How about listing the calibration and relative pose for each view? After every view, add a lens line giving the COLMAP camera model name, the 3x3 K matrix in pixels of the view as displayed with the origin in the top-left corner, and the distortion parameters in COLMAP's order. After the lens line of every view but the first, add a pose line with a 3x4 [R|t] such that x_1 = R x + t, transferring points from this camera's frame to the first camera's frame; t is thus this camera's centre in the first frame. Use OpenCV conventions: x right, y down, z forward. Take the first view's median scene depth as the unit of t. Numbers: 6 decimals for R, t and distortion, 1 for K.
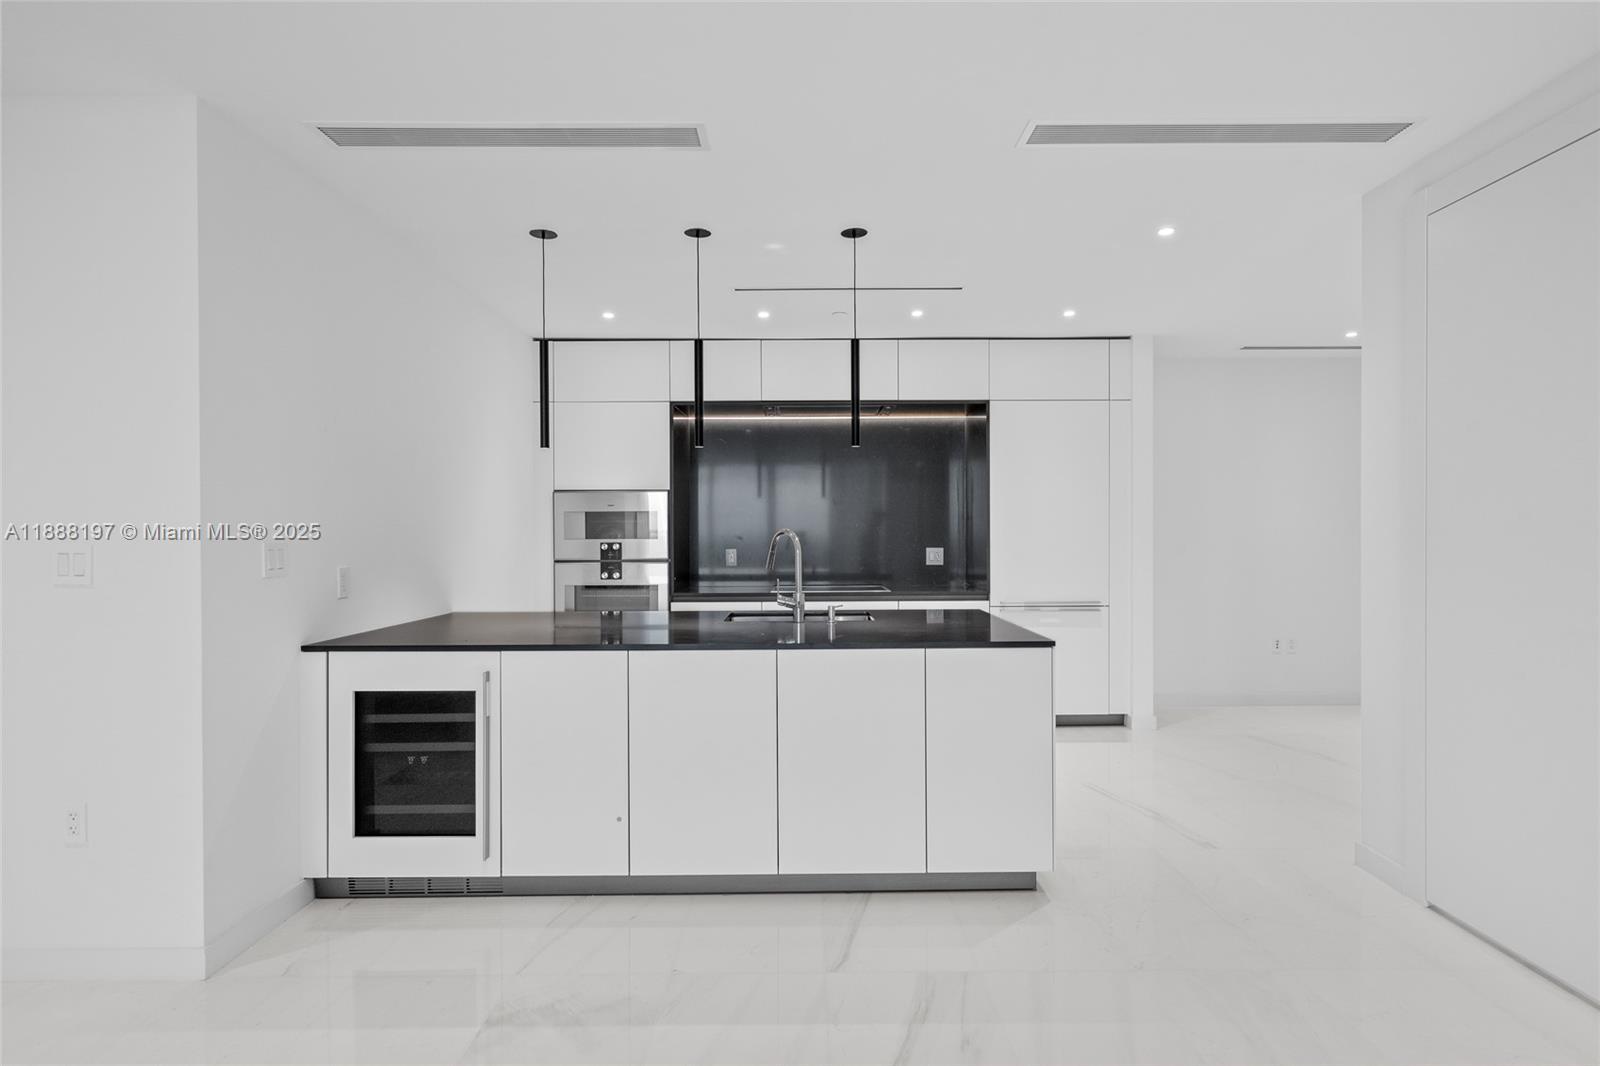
lens RADIAL K [[810.5, 0, 804.9], [0, 810.5, 542.5], [0, 0, 1]] dist [-0.003629, 0.000081]
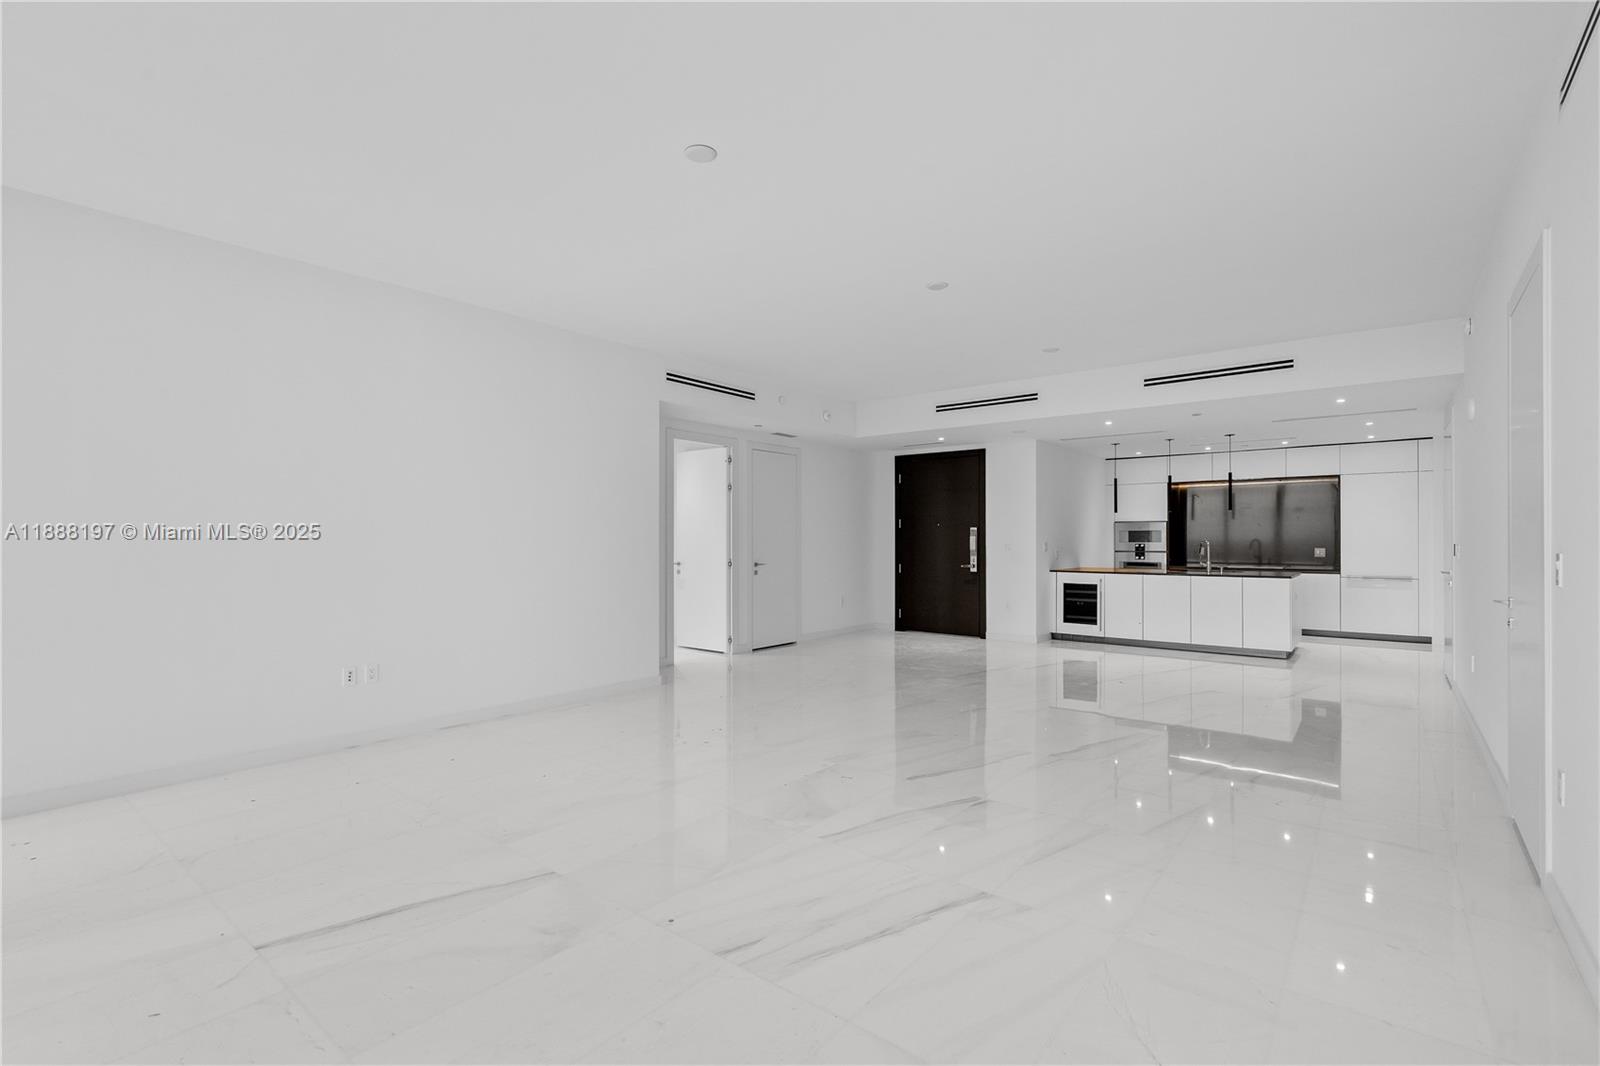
lens RADIAL K [[734.0, 0, 799.2], [0, 734.0, 540.0], [0, 0, 1]] dist [-0.004468, 0.003219]
pose [[0.778152, 0.004676, -0.628058, 0.356864], [-0.008413, 0.999960, -0.002979, 0.004157], [0.628019, 0.007602, 0.778161, -1.392584]]
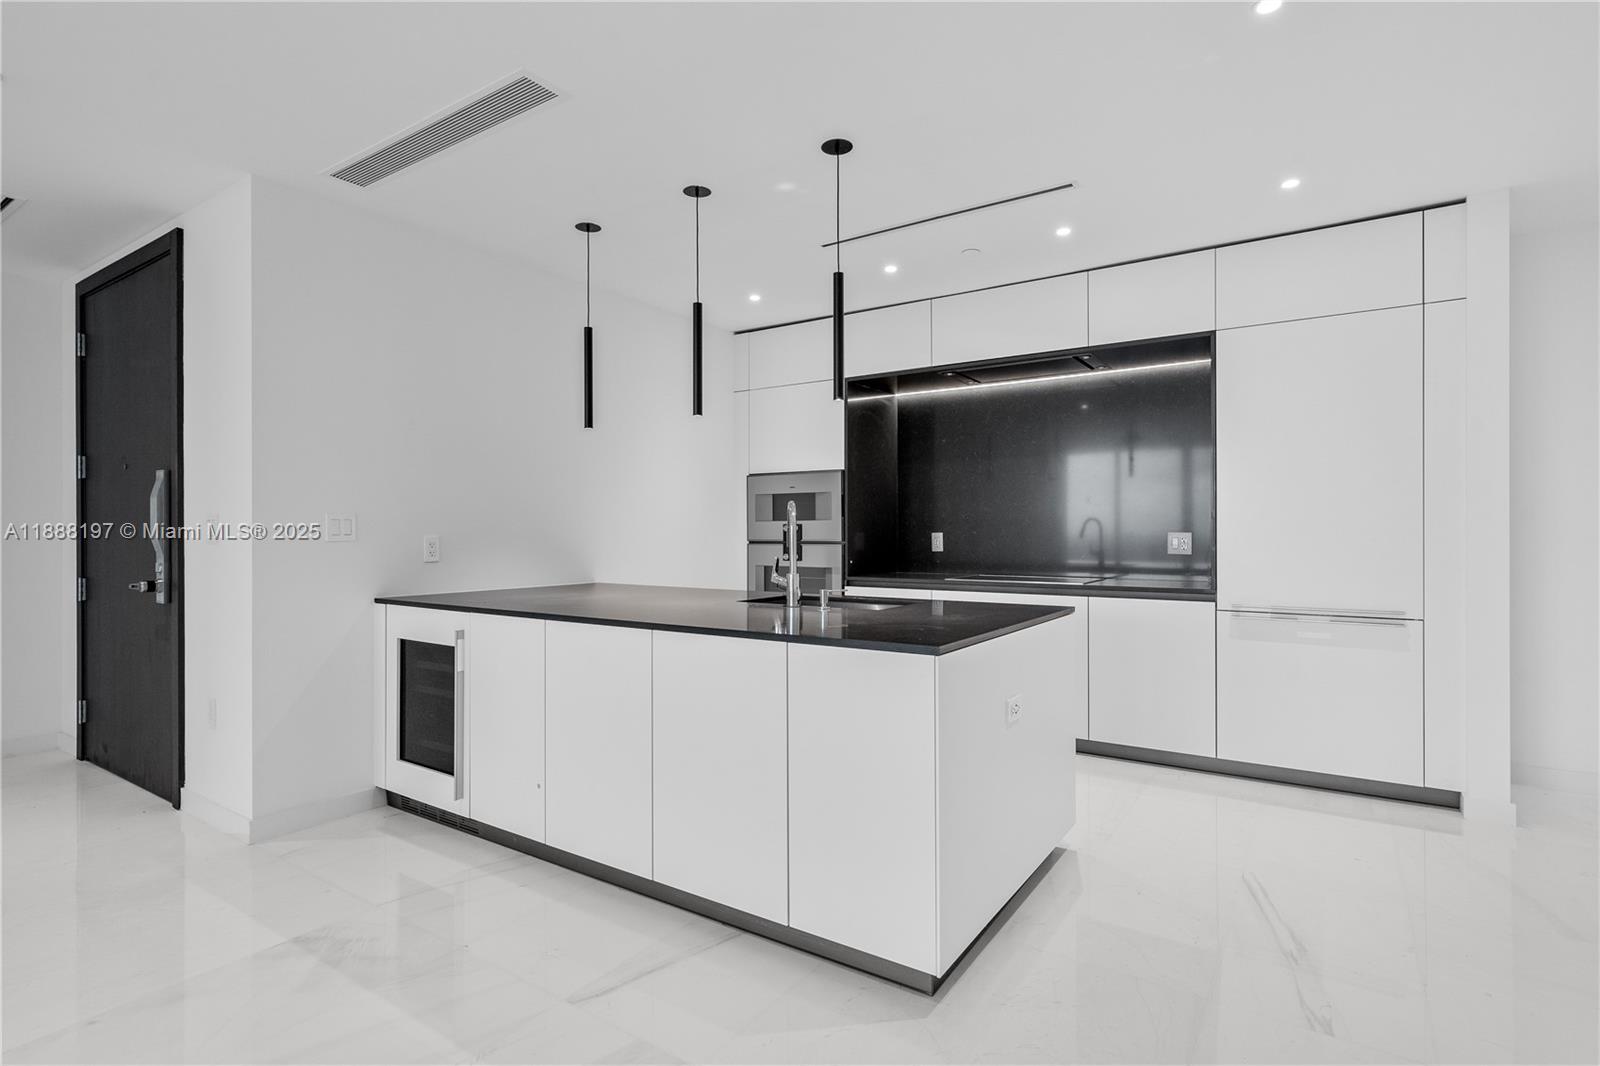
lens RADIAL K [[784.0, 0, 812.3], [0, 784.0, 529.9], [0, 0, 1]] dist [-0.001464, 0.000637]
pose [[0.827812, 0.001511, -0.561003, 0.354800], [-0.007210, 0.999942, -0.007946, 0.016155], [0.560959, 0.010622, 0.827776, 0.223384]]
